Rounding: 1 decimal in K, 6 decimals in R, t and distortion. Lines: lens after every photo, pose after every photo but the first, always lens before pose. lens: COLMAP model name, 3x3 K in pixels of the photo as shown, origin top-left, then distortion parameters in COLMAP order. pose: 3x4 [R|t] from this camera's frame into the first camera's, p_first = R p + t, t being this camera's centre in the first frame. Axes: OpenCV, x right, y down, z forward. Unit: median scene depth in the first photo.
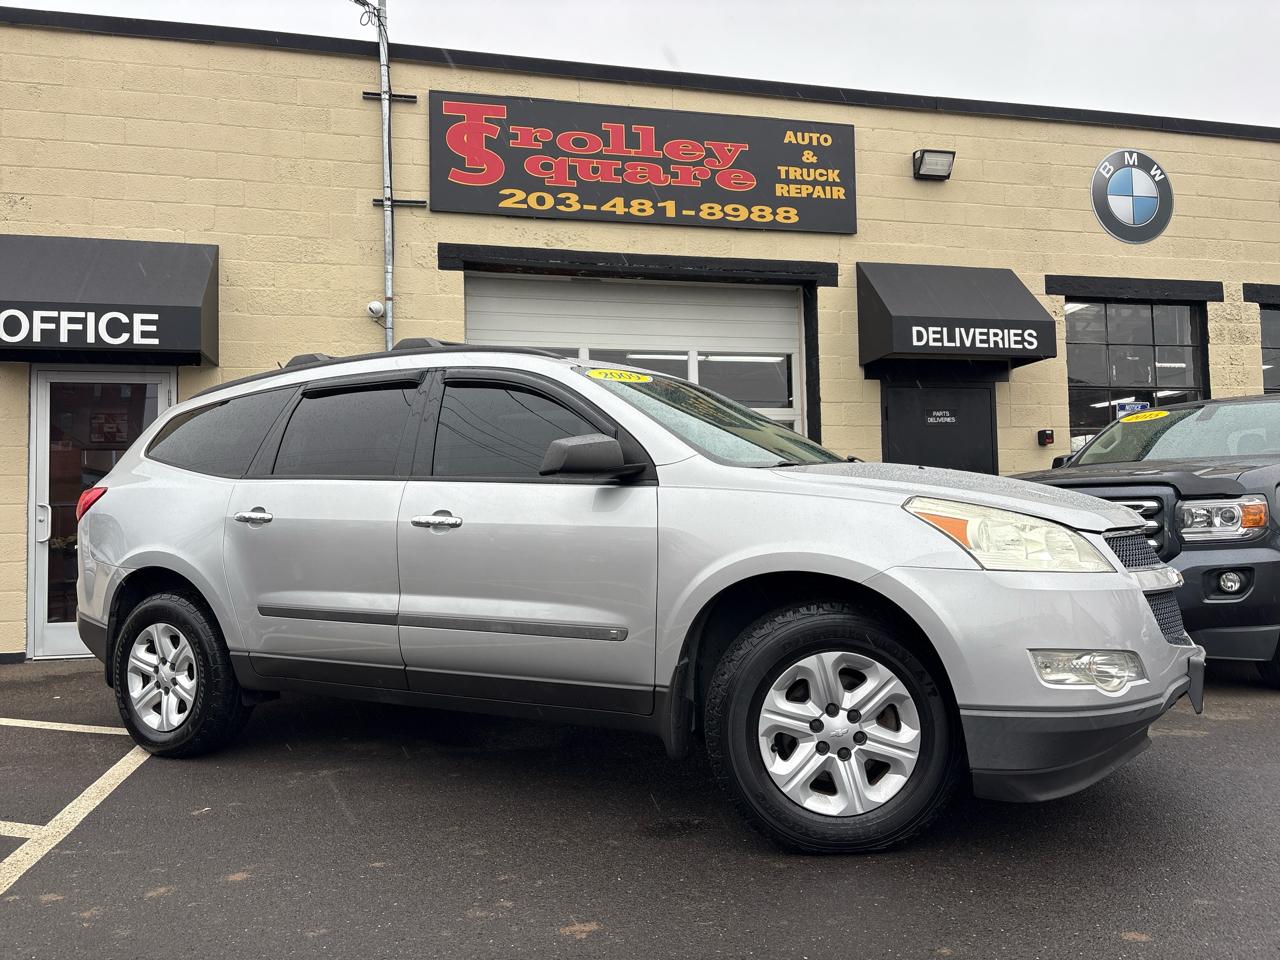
lens RADIAL K [[1003.6, 0, 651.3], [0, 1003.6, 471.5], [0, 0, 1]] dist [0.029647, -0.005422]
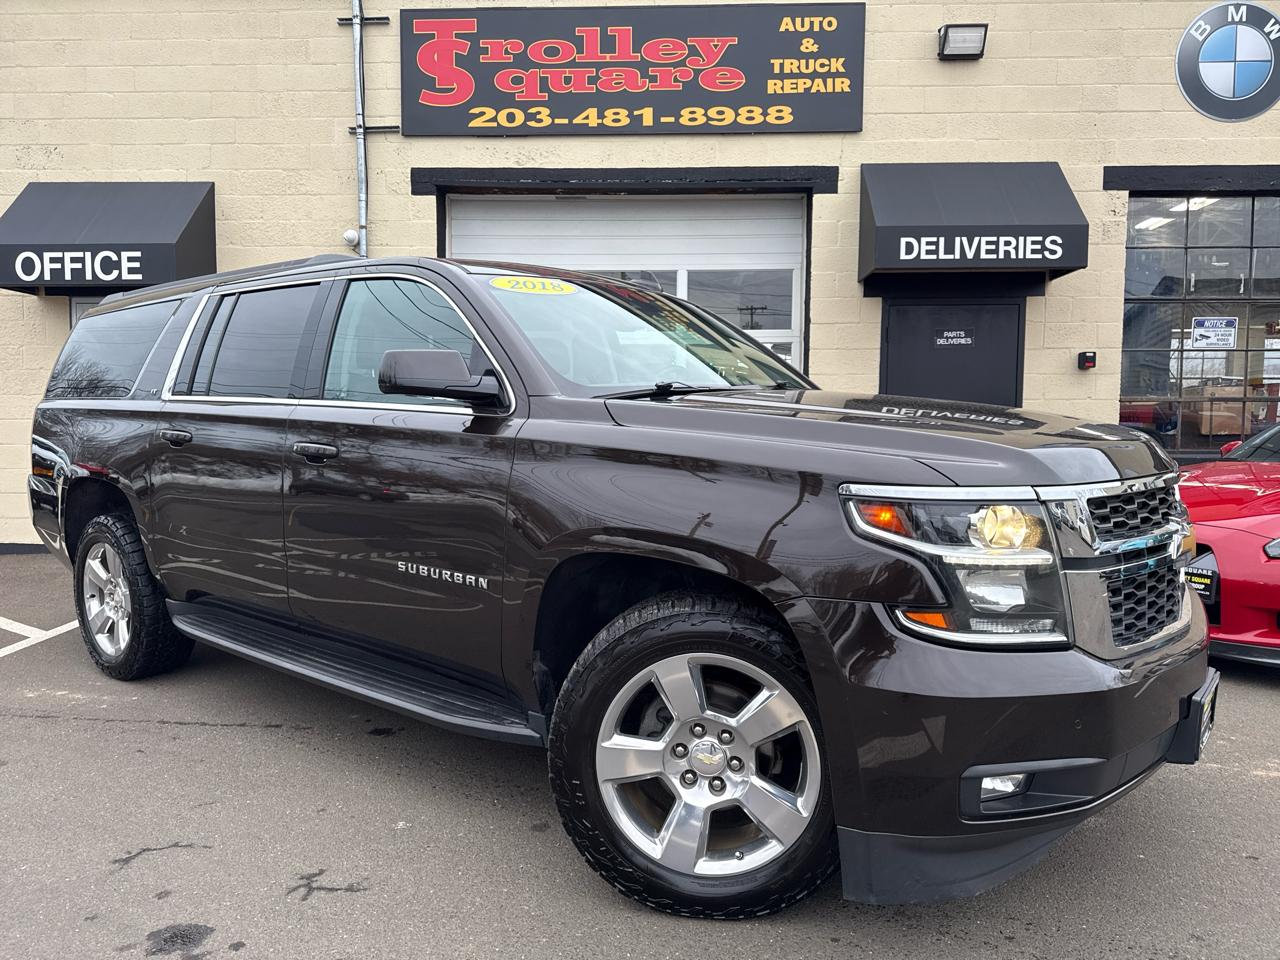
lens RADIAL K [[931.2, 0, 641.5], [0, 931.2, 490.3], [0, 0, 1]] dist [0.016370, -0.011905]
pose [[0.961981, 0.042100, -0.269853, 0.265512], [-0.006010, 0.991072, 0.133193, -0.030155], [0.273051, -0.126507, 0.953645, 0.117824]]
